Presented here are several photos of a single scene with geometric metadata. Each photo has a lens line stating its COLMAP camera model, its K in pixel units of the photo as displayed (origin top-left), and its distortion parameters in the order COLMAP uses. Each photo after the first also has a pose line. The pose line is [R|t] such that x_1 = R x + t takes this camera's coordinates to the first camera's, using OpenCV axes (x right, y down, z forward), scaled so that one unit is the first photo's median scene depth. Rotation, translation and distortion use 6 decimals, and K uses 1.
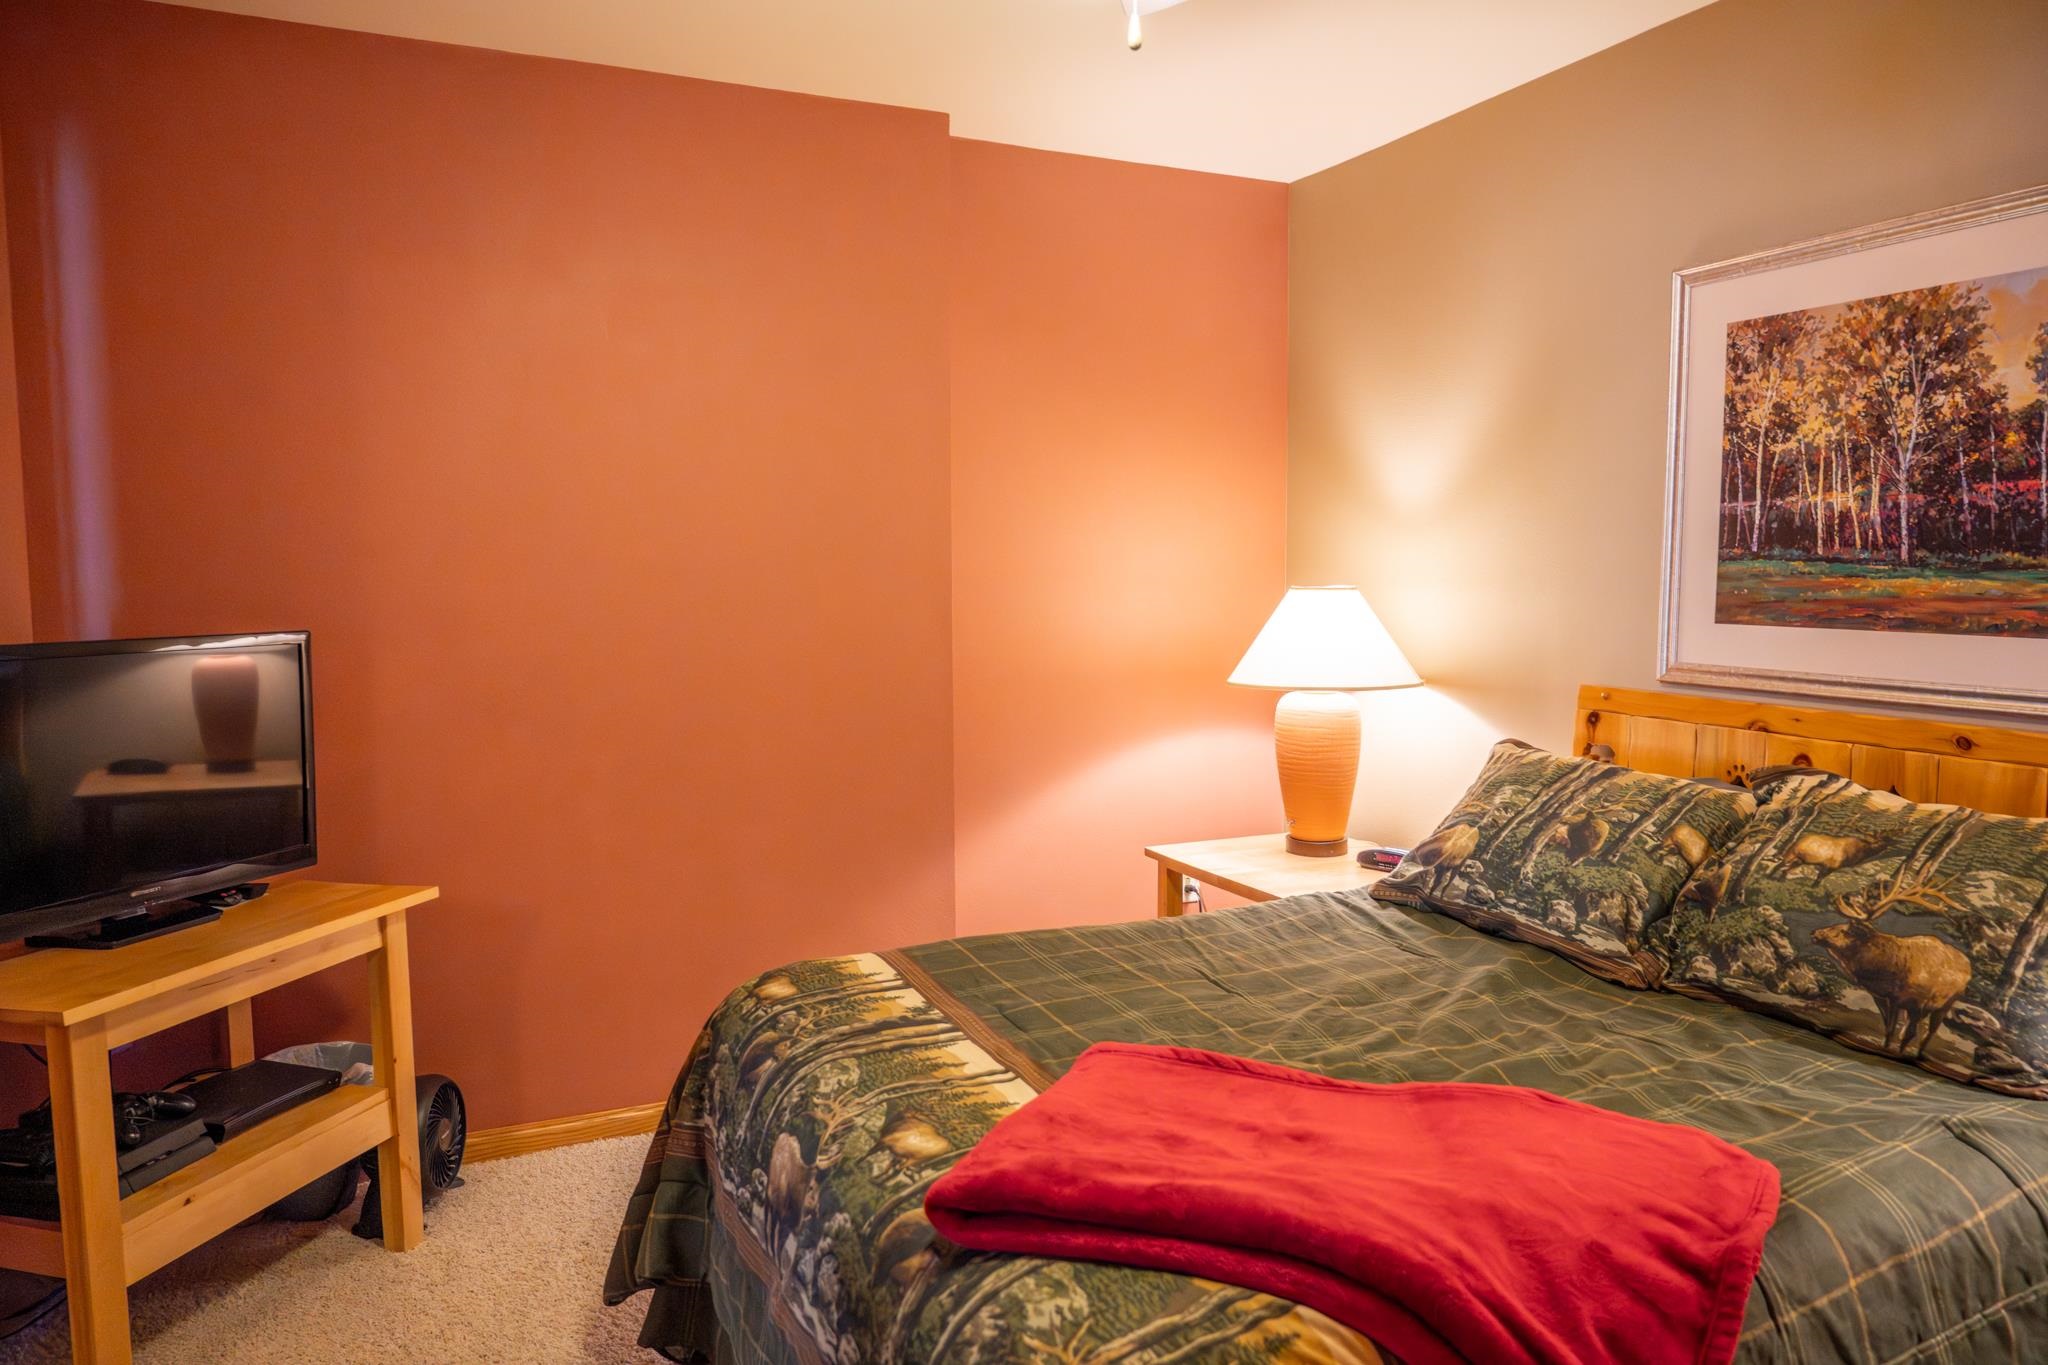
lens RADIAL K [[1368.3, 0, 1036.1], [0, 1368.3, 684.0], [0, 0, 1]] dist [-0.002547, -0.001187]
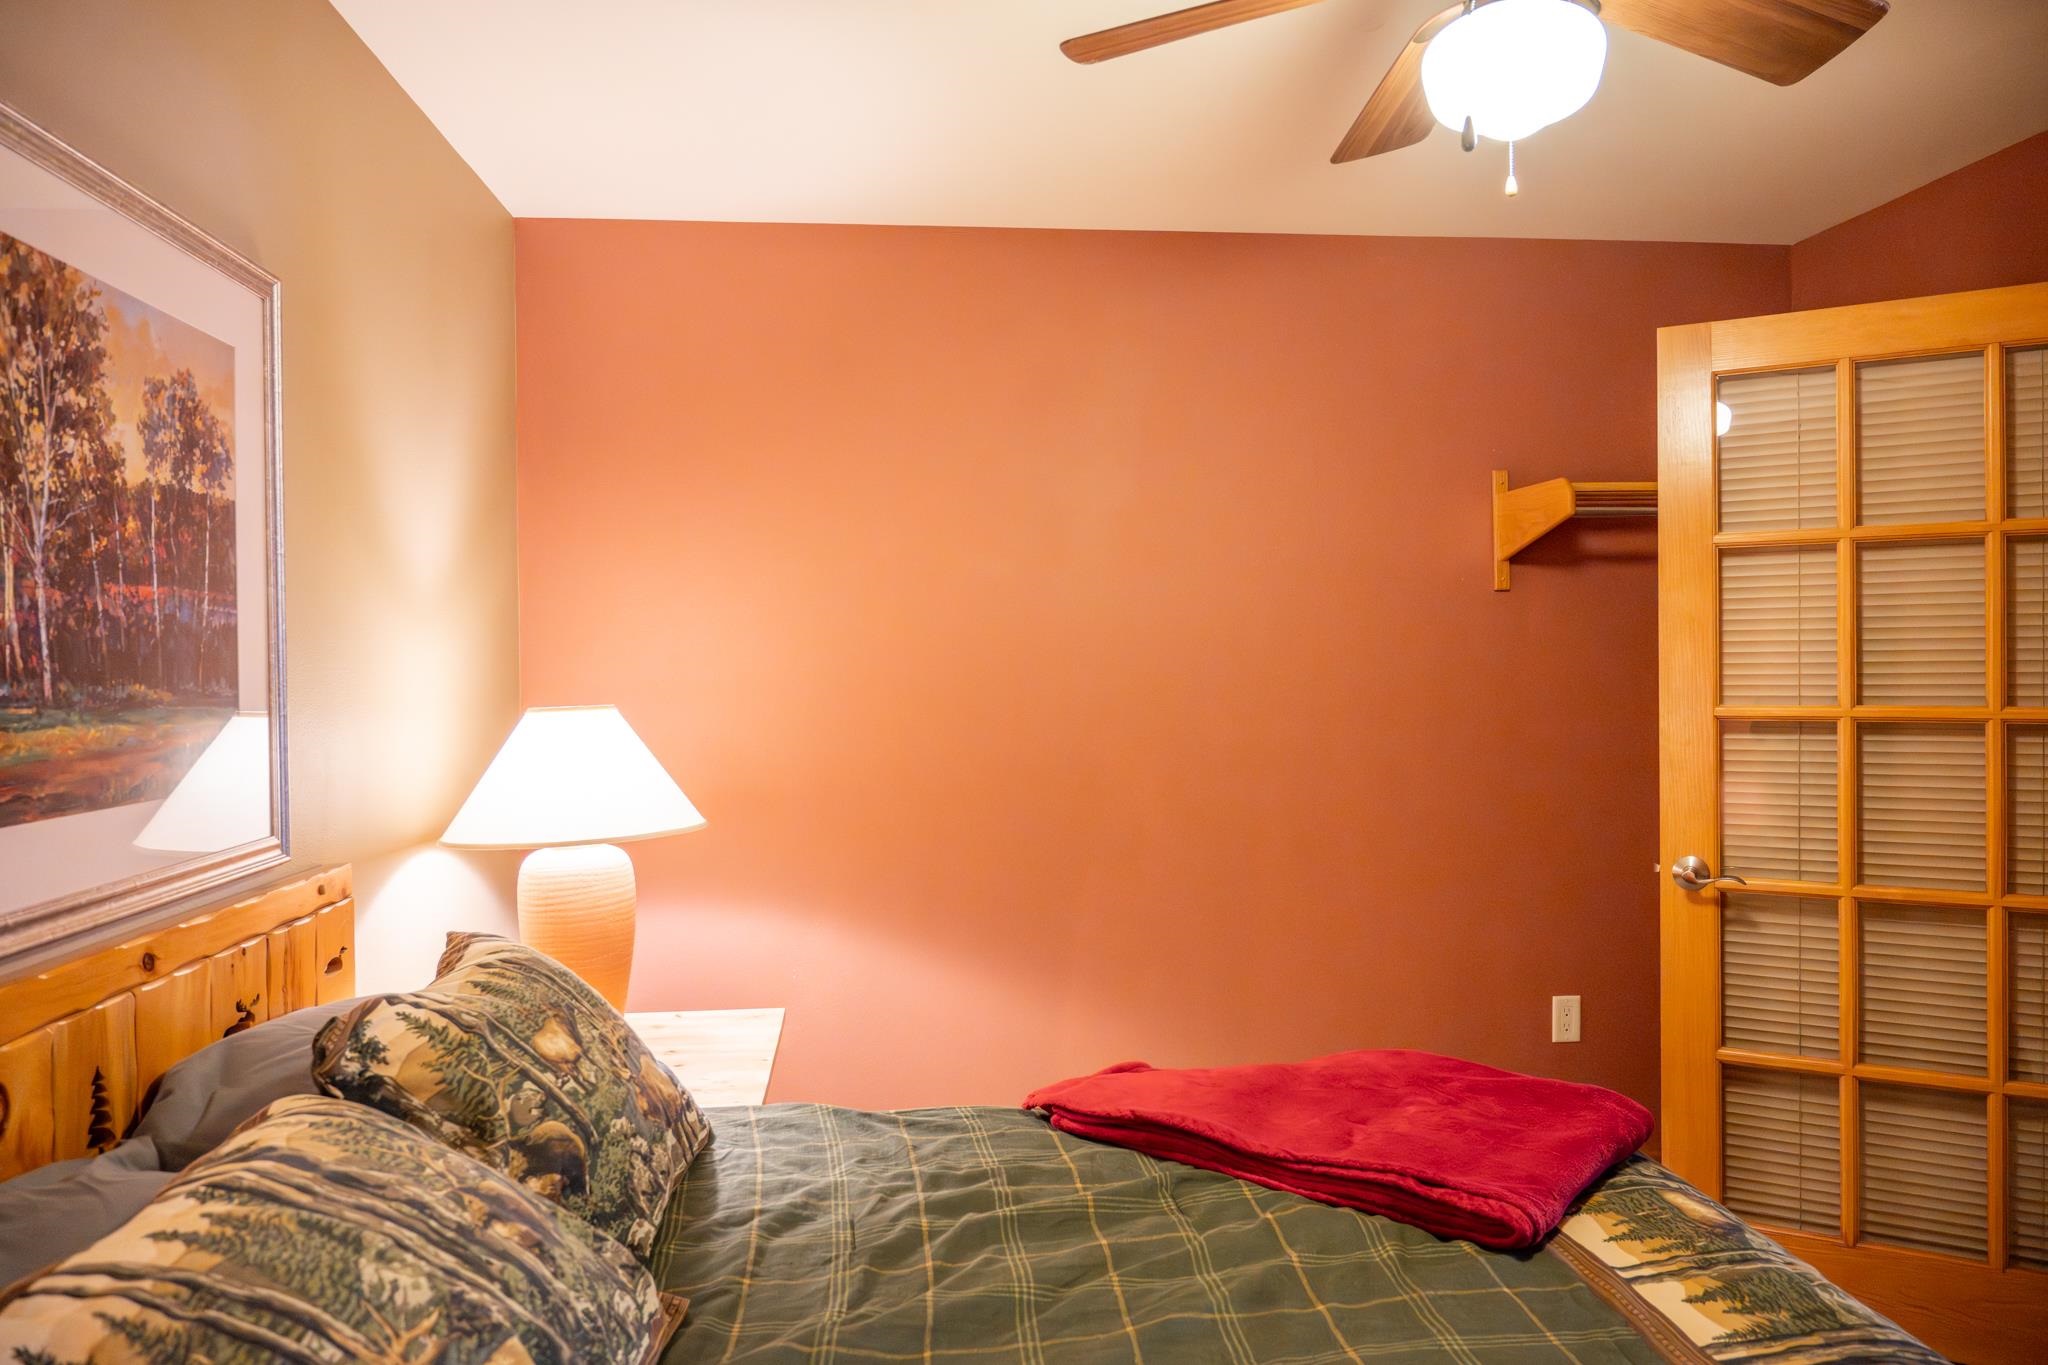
lens RADIAL K [[1368.3, 0, 1036.1], [0, 1368.3, 684.0], [0, 0, 1]] dist [-0.002547, -0.001187]
pose [[-0.945863, 0.008418, 0.324456, 0.035647], [0.042451, 0.994285, 0.097956, -0.138392], [-0.321777, 0.106426, -0.940815, 1.437740]]
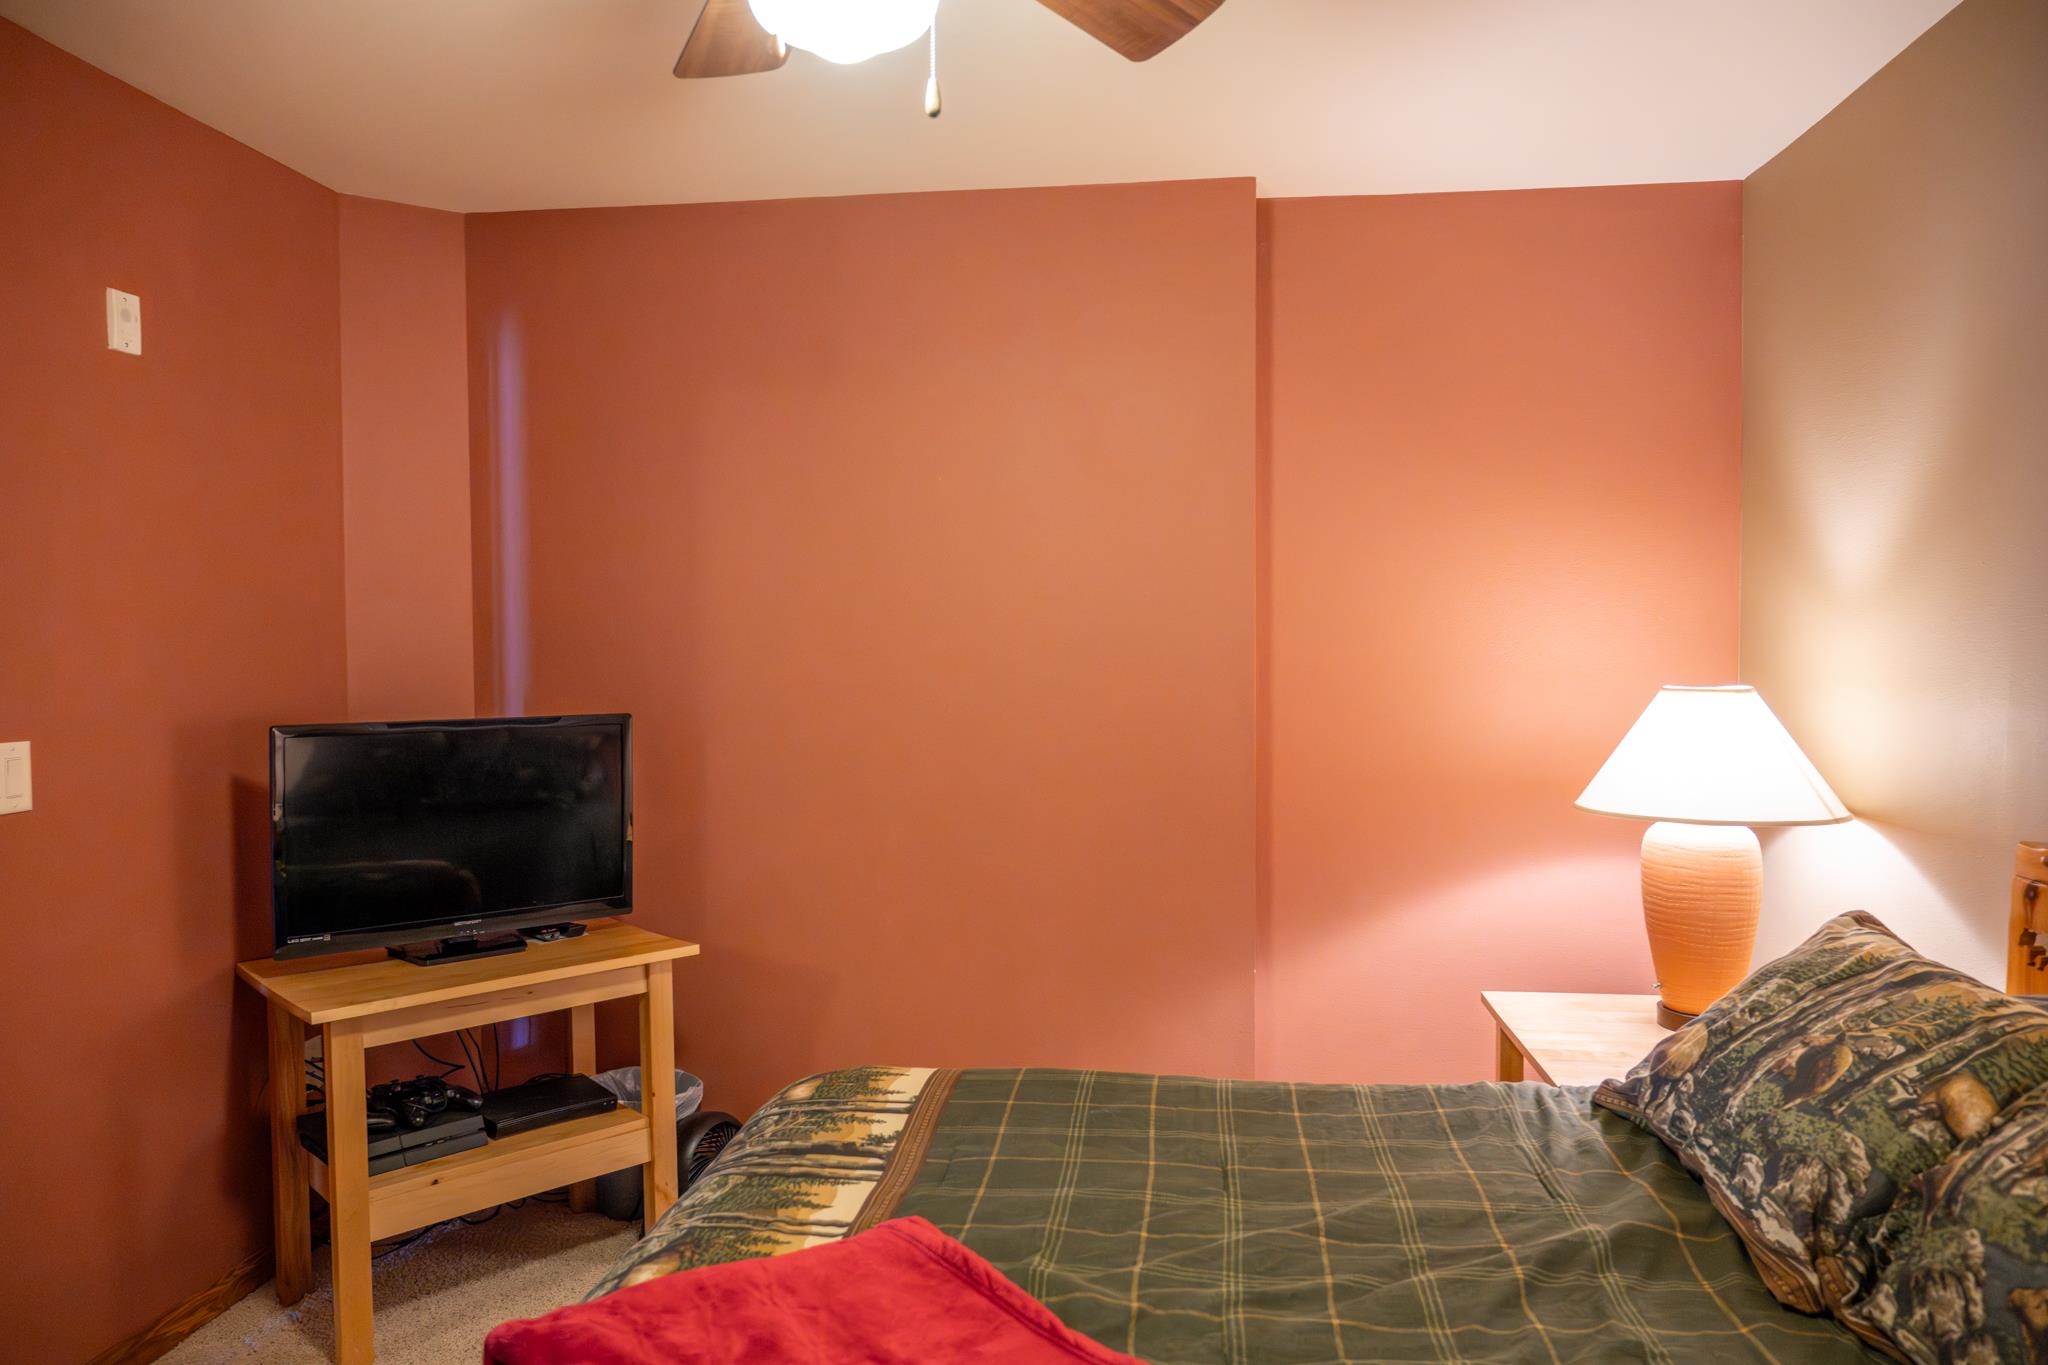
lens RADIAL K [[1368.3, 0, 1036.1], [0, 1368.3, 684.0], [0, 0, 1]] dist [-0.002547, -0.001187]
pose [[0.853167, 0.018596, -0.521306, 0.431670], [-0.043791, 0.998390, -0.036055, -0.041468], [0.519796, 0.053590, 0.852608, 0.200003]]
